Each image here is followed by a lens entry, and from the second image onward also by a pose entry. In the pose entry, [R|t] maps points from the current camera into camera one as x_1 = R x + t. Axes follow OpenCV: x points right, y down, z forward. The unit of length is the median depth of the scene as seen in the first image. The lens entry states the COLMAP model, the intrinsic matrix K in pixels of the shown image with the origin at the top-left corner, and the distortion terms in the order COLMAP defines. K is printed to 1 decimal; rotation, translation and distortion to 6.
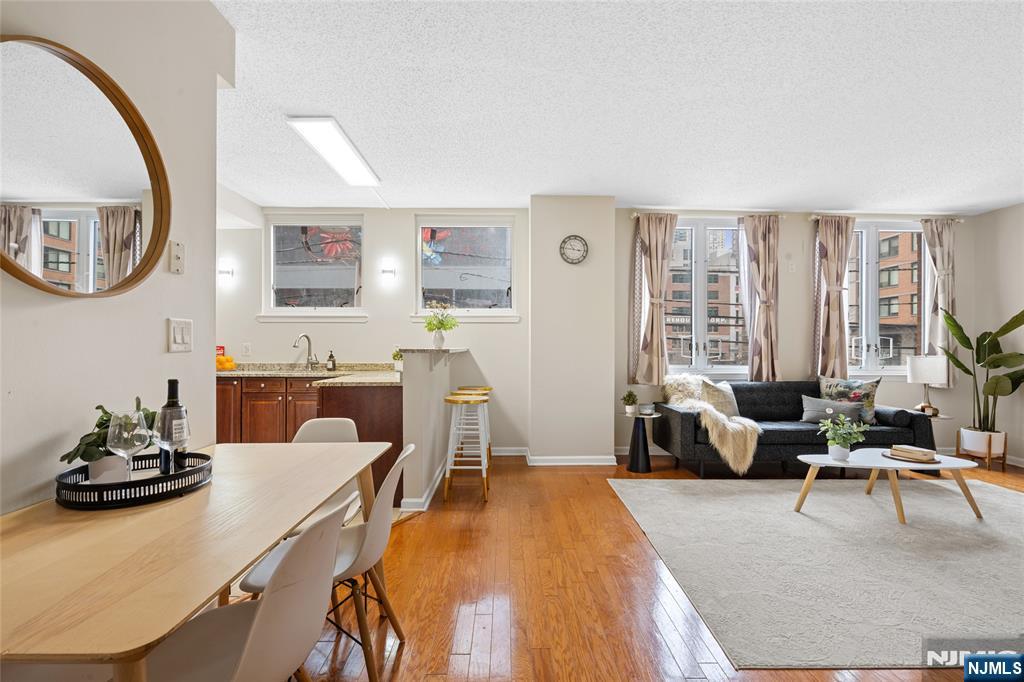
lens RADIAL K [[462.3, 0, 512.3], [0, 462.3, 348.4], [0, 0, 1]] dist [-0.008537, -0.000160]
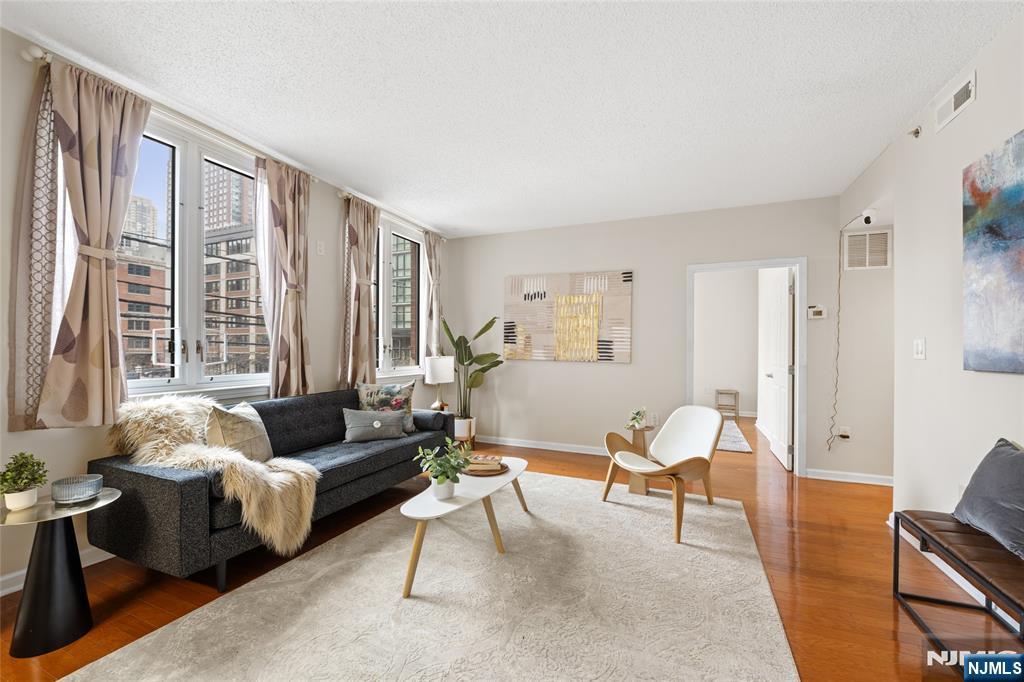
lens RADIAL K [[410.5, 0, 514.2], [0, 410.5, 348.5], [0, 0, 1]] dist [-0.008662, -0.000716]
pose [[0.405718, 0.000327, 0.913998, 0.103075], [-0.000598, 1.000000, -0.000092, -0.002230], [-0.913998, -0.000509, 0.405718, 0.447069]]
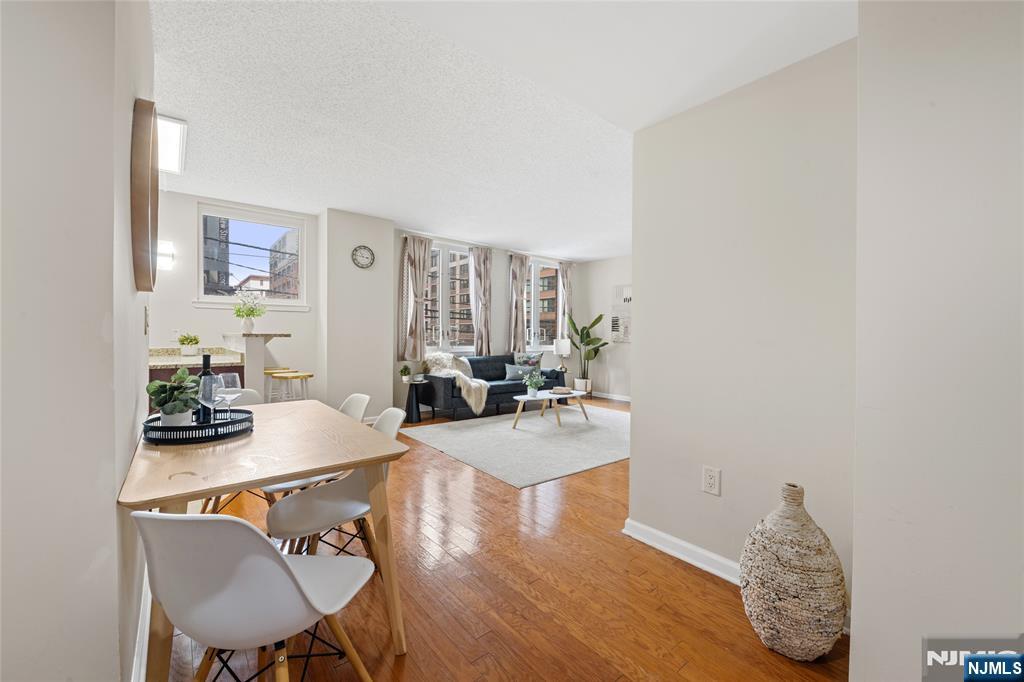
lens RADIAL K [[417.7, 0, 513.1], [0, 417.7, 338.0], [0, 0, 1]] dist [-0.004839, -0.001072]
pose [[0.786883, -0.001030, 0.617102, -0.253509], [-0.002930, 0.999981, 0.005405, 0.003374], [-0.617096, -0.006061, 0.786865, -0.167036]]
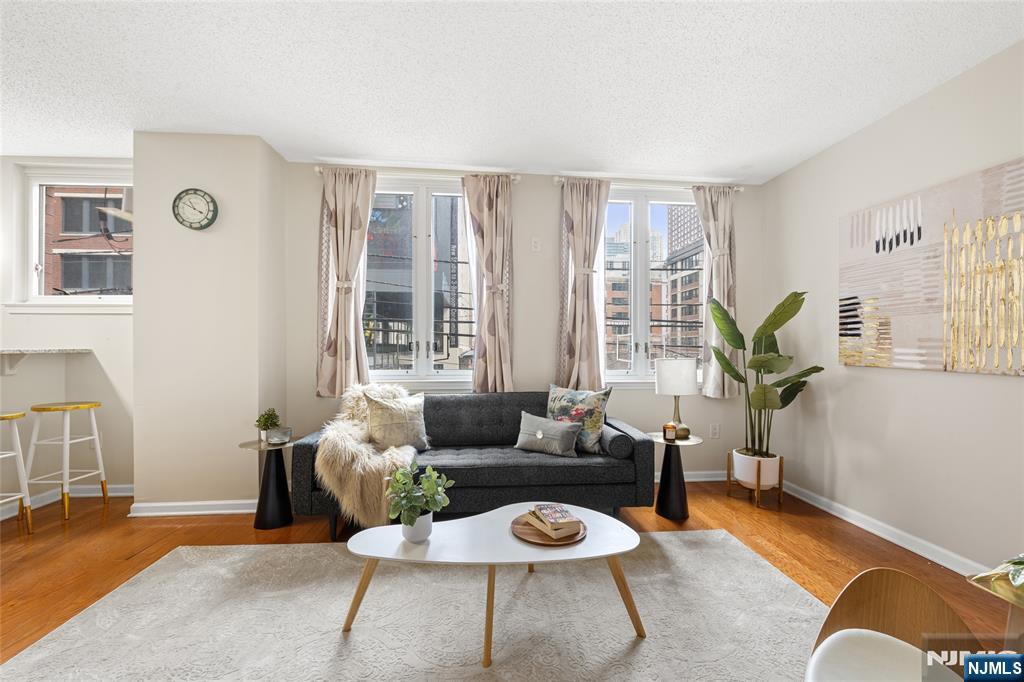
lens RADIAL K [[414.2, 0, 511.0], [0, 414.2, 347.4], [0, 0, 1]] dist [-0.011435, -0.000144]
pose [[0.997072, -0.001928, 0.076446, 0.566530], [0.002288, 0.999987, -0.004619, 0.001770], [-0.076436, 0.004781, 0.997063, 0.337753]]
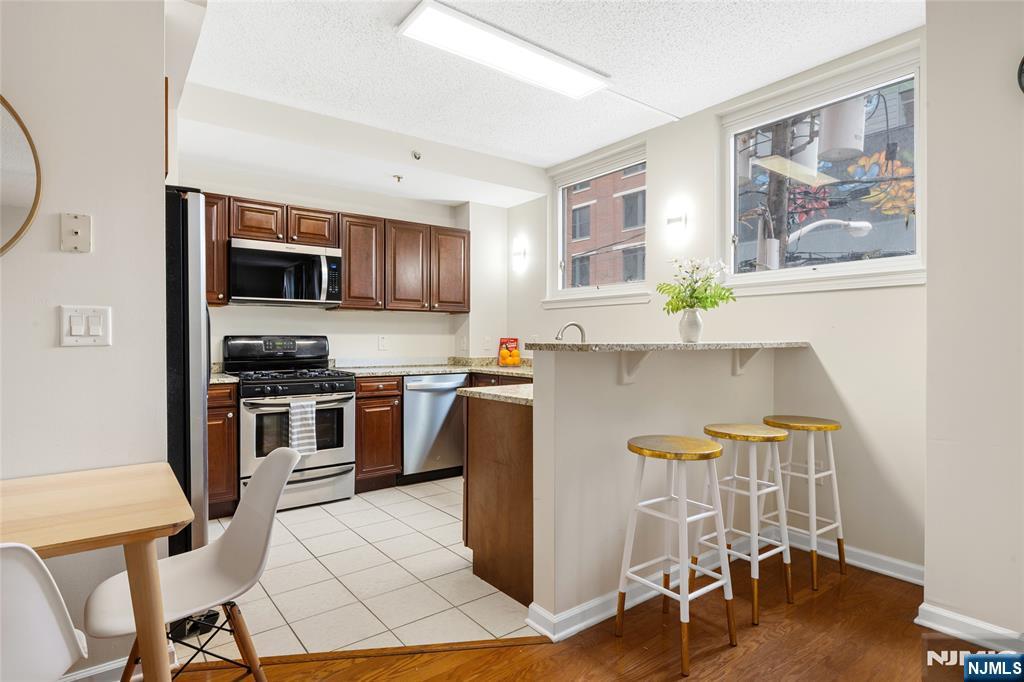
lens RADIAL K [[534.7, 0, 512.0], [0, 534.7, 341.0], [0, 0, 1]] dist [-0.003155, -0.000318]
pose [[0.598533, 0.003351, -0.801091, 0.202093], [-0.002165, 0.999994, 0.002566, -0.002235], [0.801095, 0.000199, 0.598537, 0.414708]]
